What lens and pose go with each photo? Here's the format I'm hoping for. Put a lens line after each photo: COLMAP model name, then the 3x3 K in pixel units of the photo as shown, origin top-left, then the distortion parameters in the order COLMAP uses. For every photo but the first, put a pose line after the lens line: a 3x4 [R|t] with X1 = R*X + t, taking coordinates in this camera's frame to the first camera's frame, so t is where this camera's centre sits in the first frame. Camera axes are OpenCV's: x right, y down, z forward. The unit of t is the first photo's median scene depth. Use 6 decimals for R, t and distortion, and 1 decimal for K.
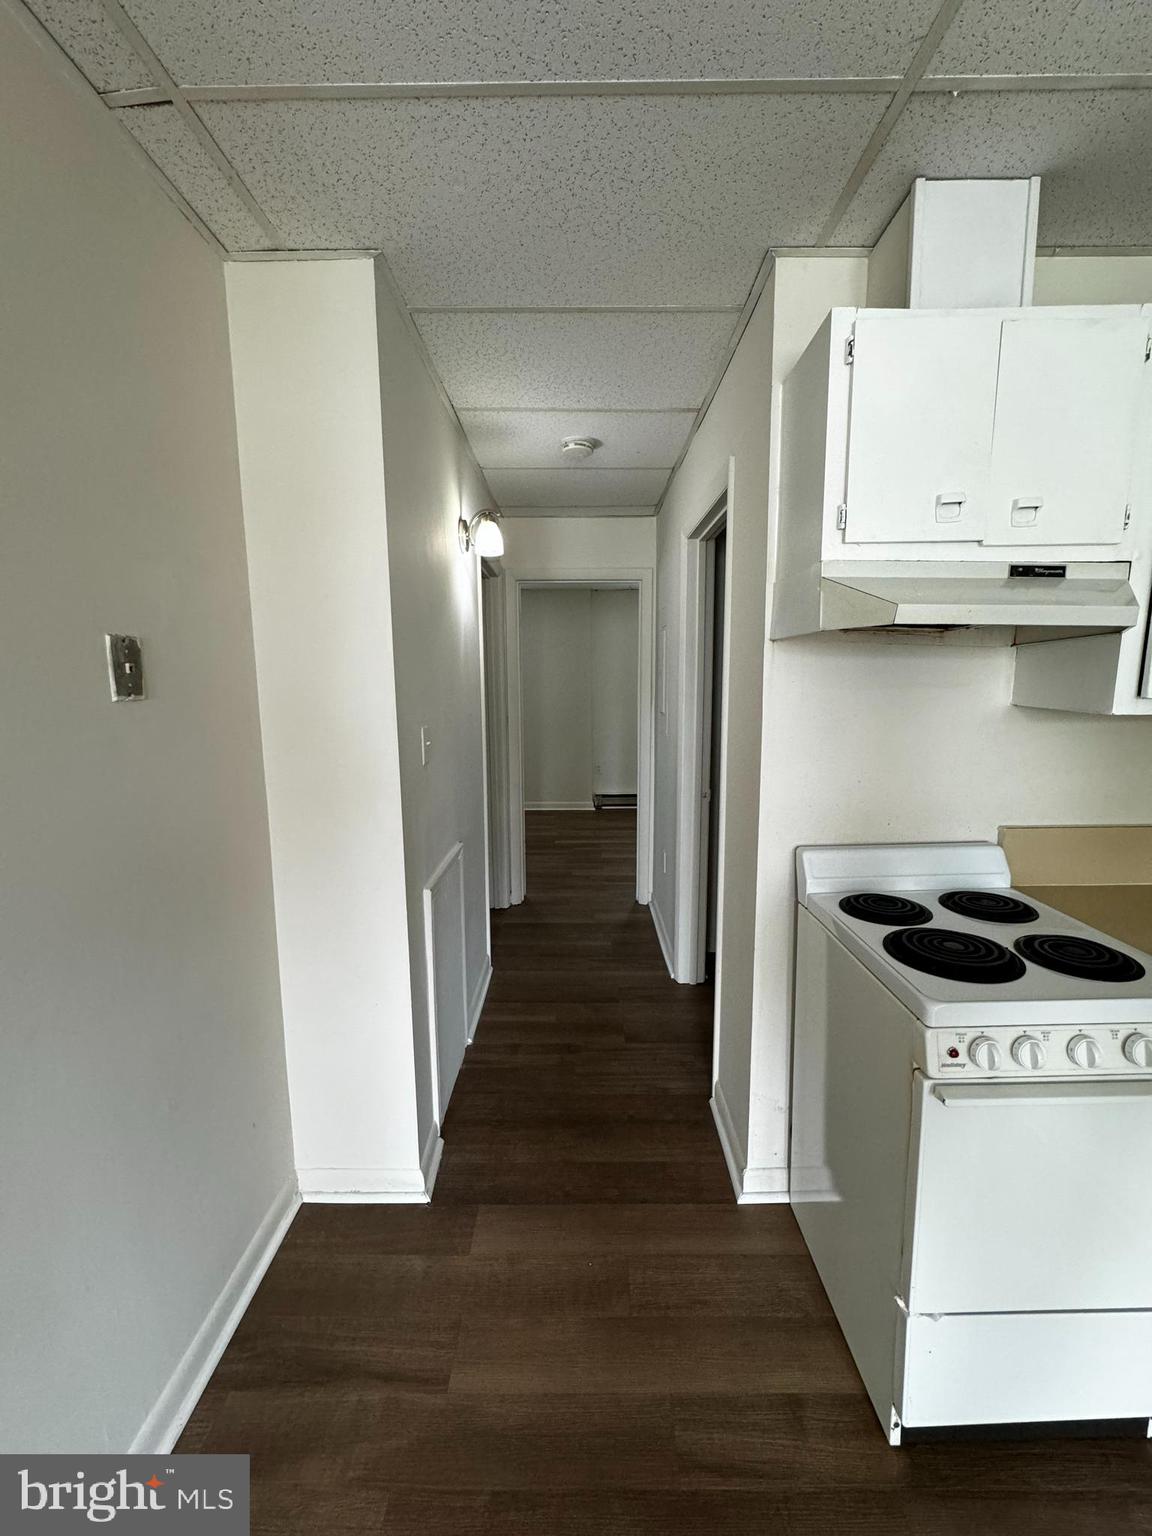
lens RADIAL K [[611.9, 0, 579.8], [0, 611.9, 763.8], [0, 0, 1]] dist [-0.003145, -0.000146]
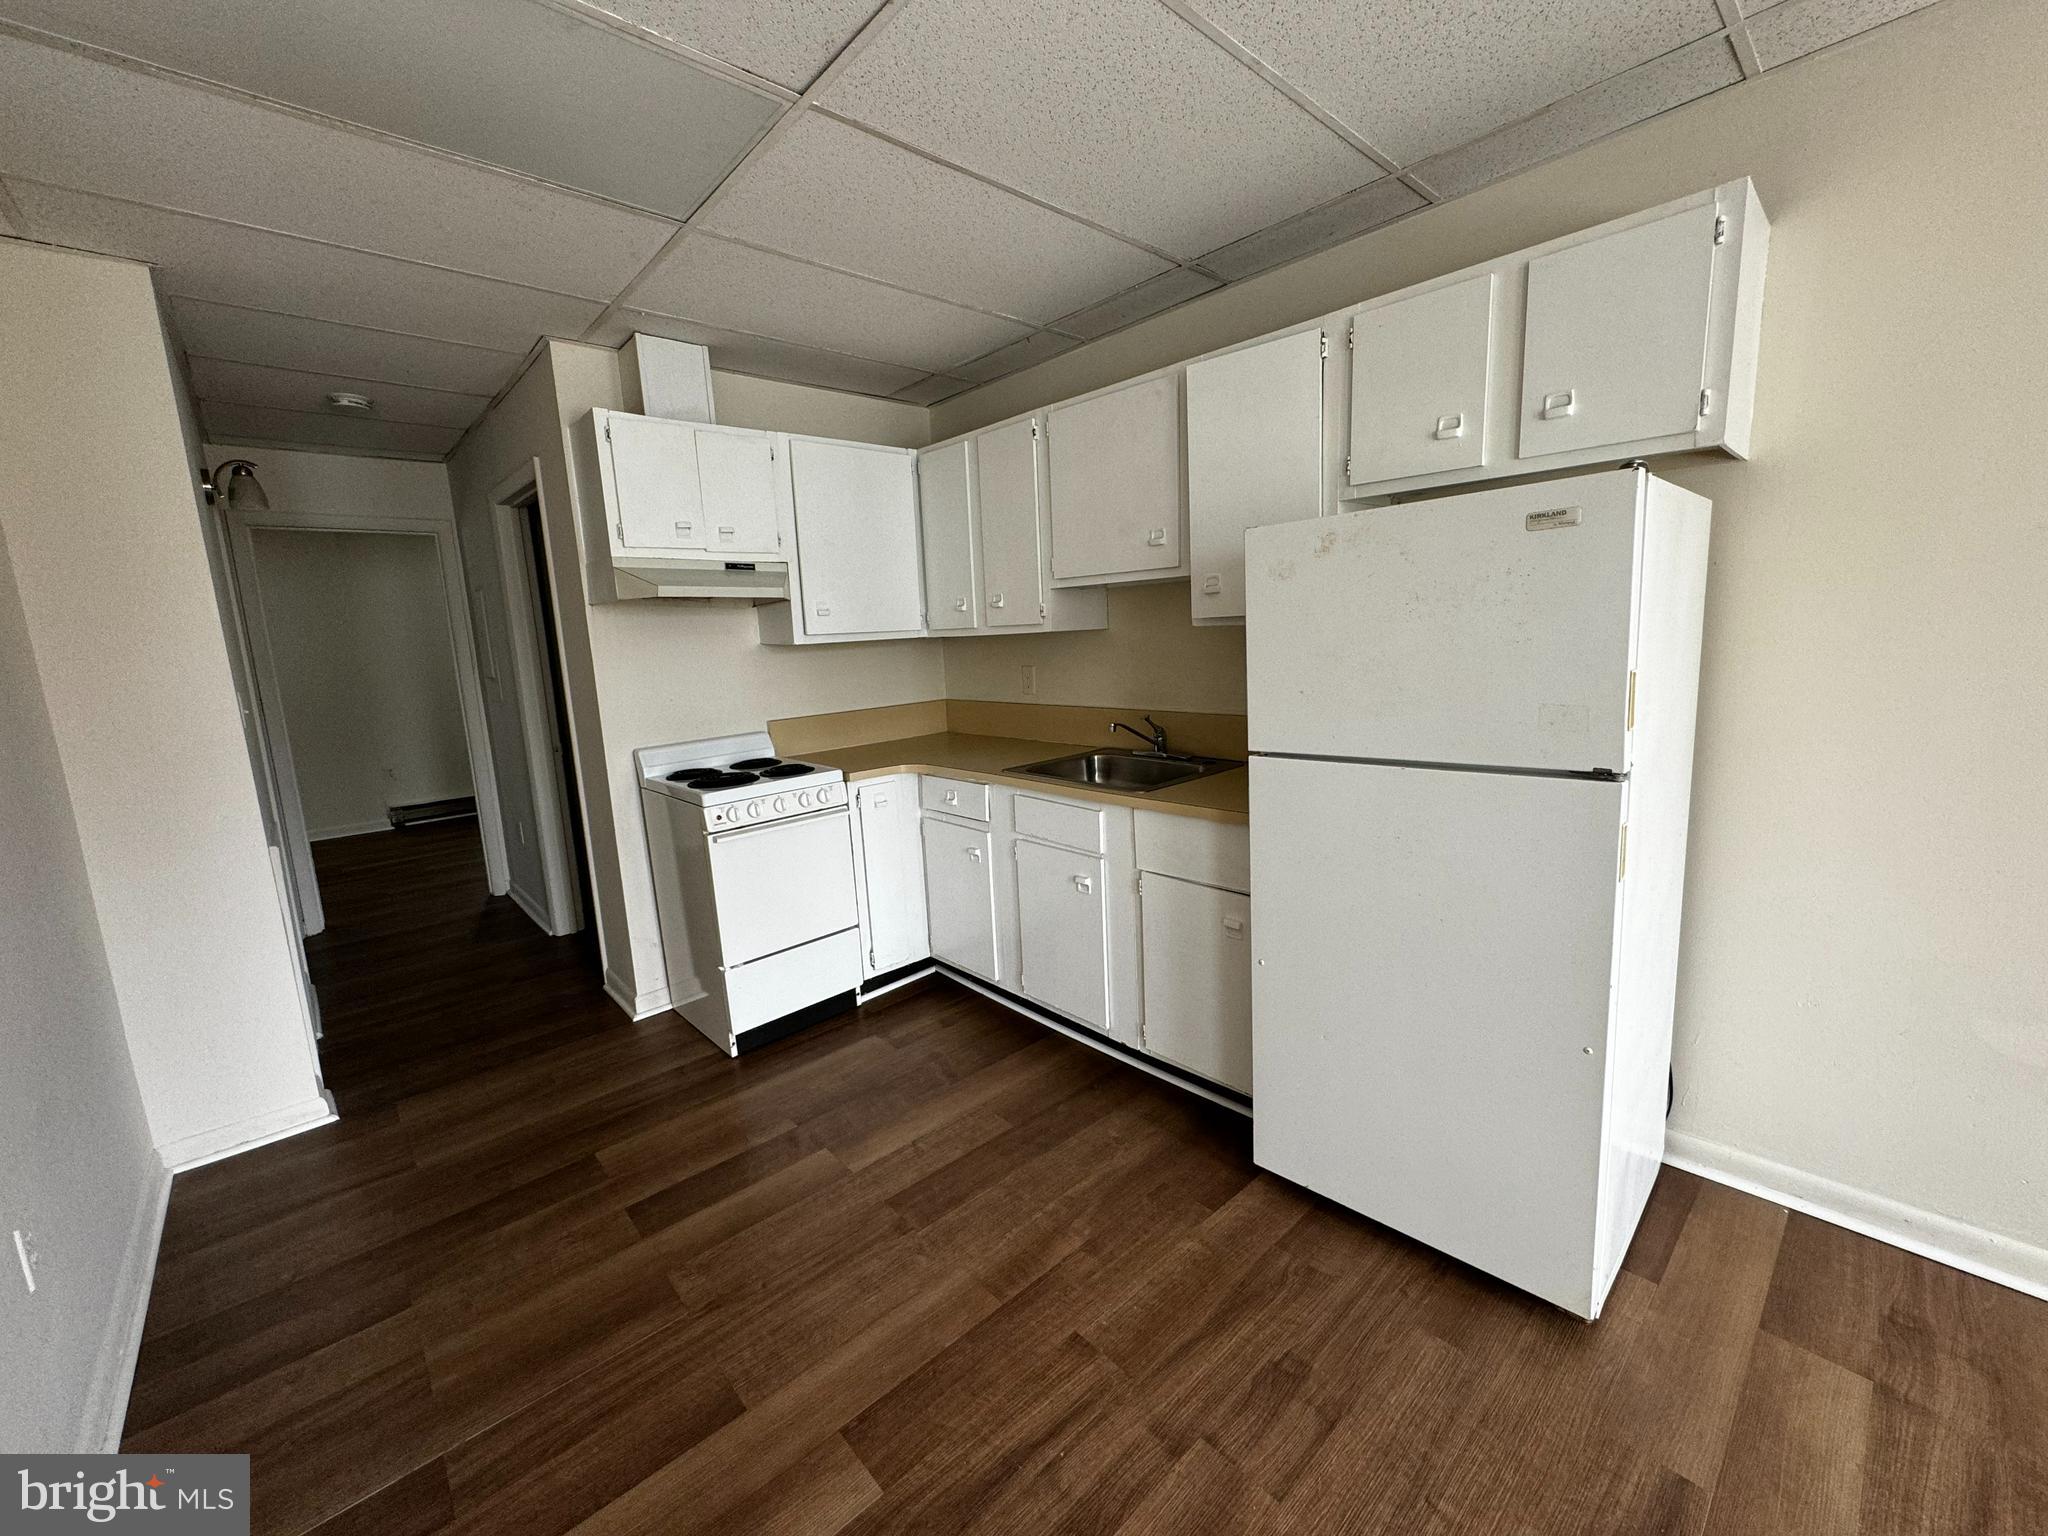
lens RADIAL K [[815.9, 0, 1025.2], [0, 815.9, 765.3], [0, 0, 1]] dist [-0.003145, -0.000146]
pose [[0.735811, -0.137906, 0.662996, -0.258956], [0.132074, 0.989468, 0.059235, 0.195335], [-0.664182, 0.043979, 0.746276, -1.109170]]
